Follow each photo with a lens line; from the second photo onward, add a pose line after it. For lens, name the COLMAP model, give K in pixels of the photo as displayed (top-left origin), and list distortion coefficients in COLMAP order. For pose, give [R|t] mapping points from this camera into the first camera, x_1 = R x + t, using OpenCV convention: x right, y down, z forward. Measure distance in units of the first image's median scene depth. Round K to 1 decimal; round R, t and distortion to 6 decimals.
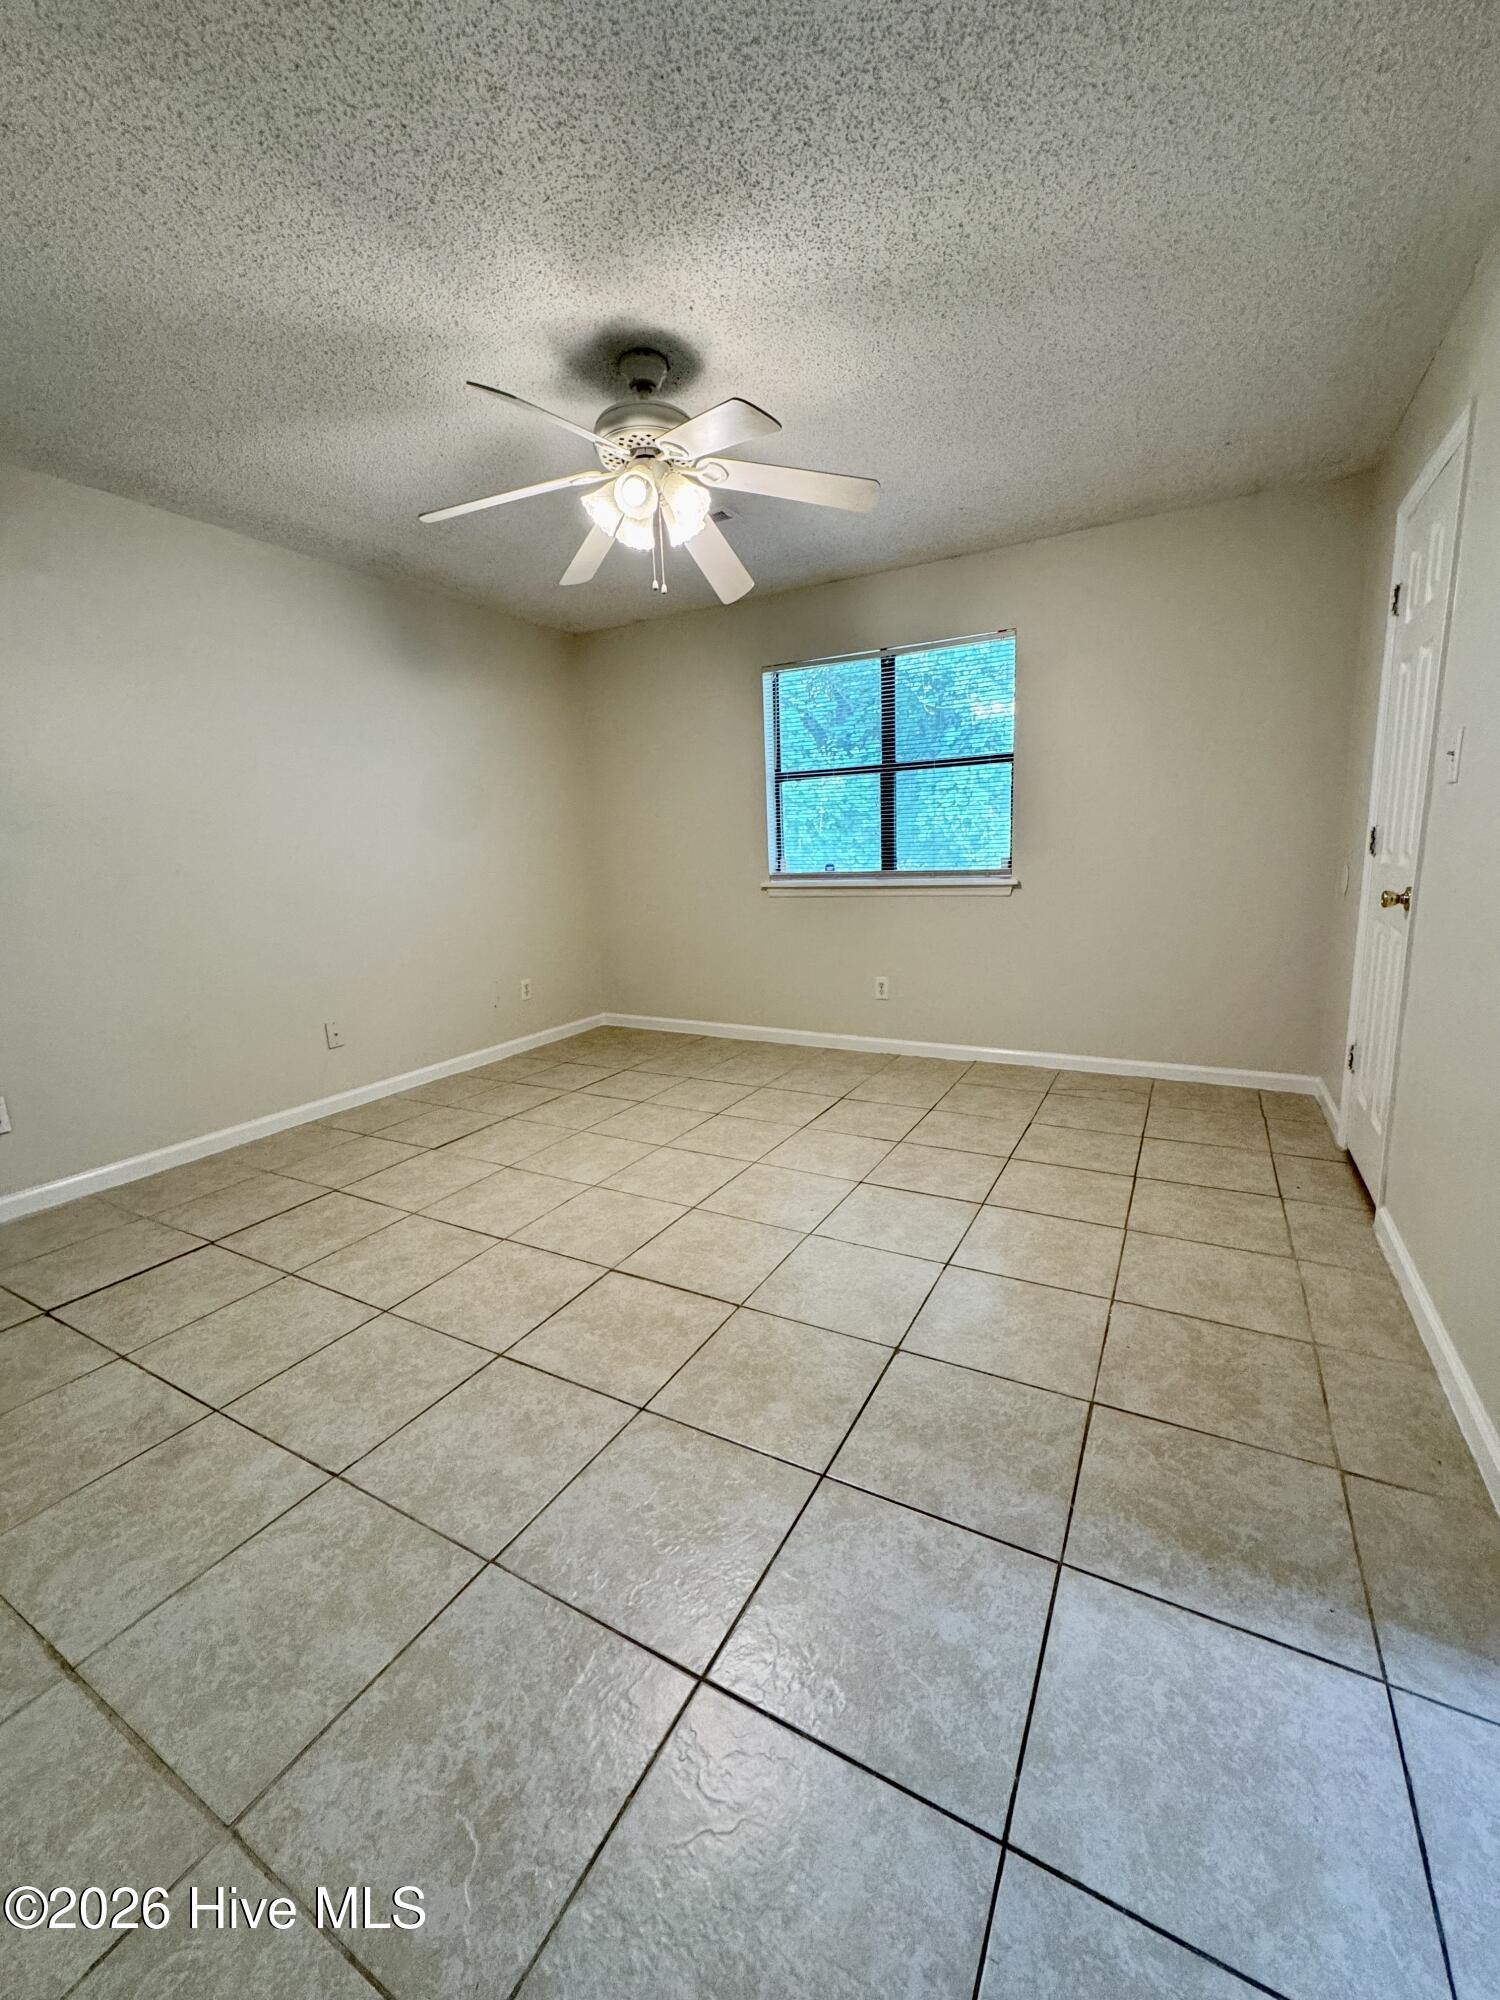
lens RADIAL K [[795.5, 0, 751.6], [0, 795.5, 995.8], [0, 0, 1]] dist [-0.002468, 0.000708]
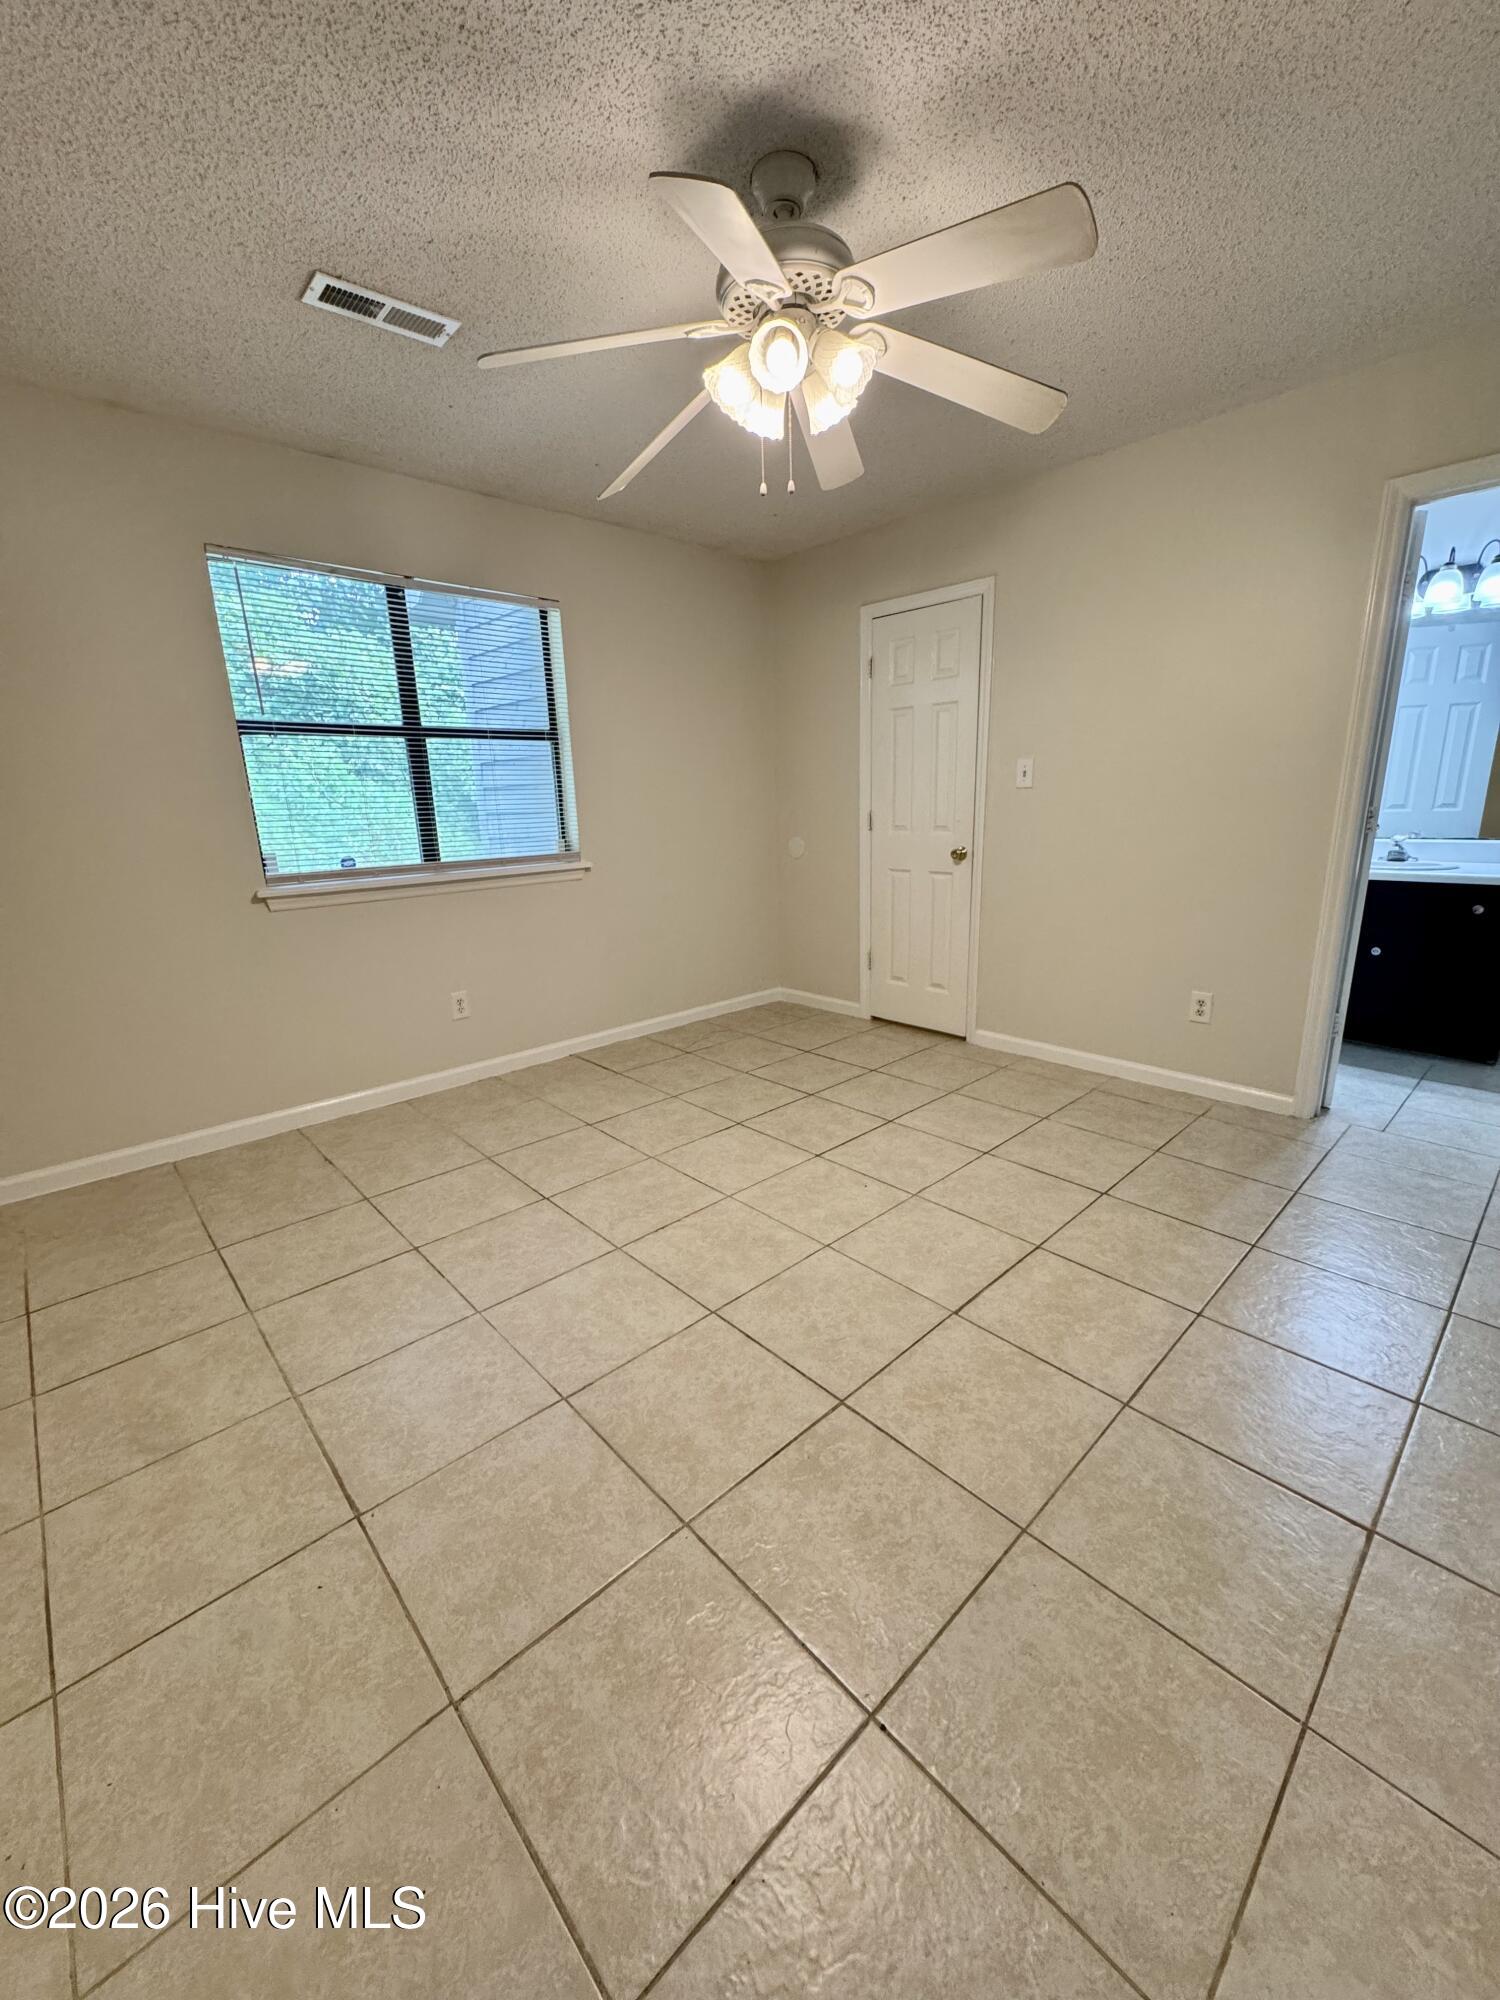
lens RADIAL K [[795.5, 0, 750.1], [0, 795.5, 1001.7], [0, 0, 1]] dist [-0.002468, 0.000708]
pose [[0.311941, -0.211886, 0.926173, -0.674445], [0.190238, 0.969004, 0.157612, -0.115384], [-0.930861, 0.127027, 0.342580, 0.594104]]
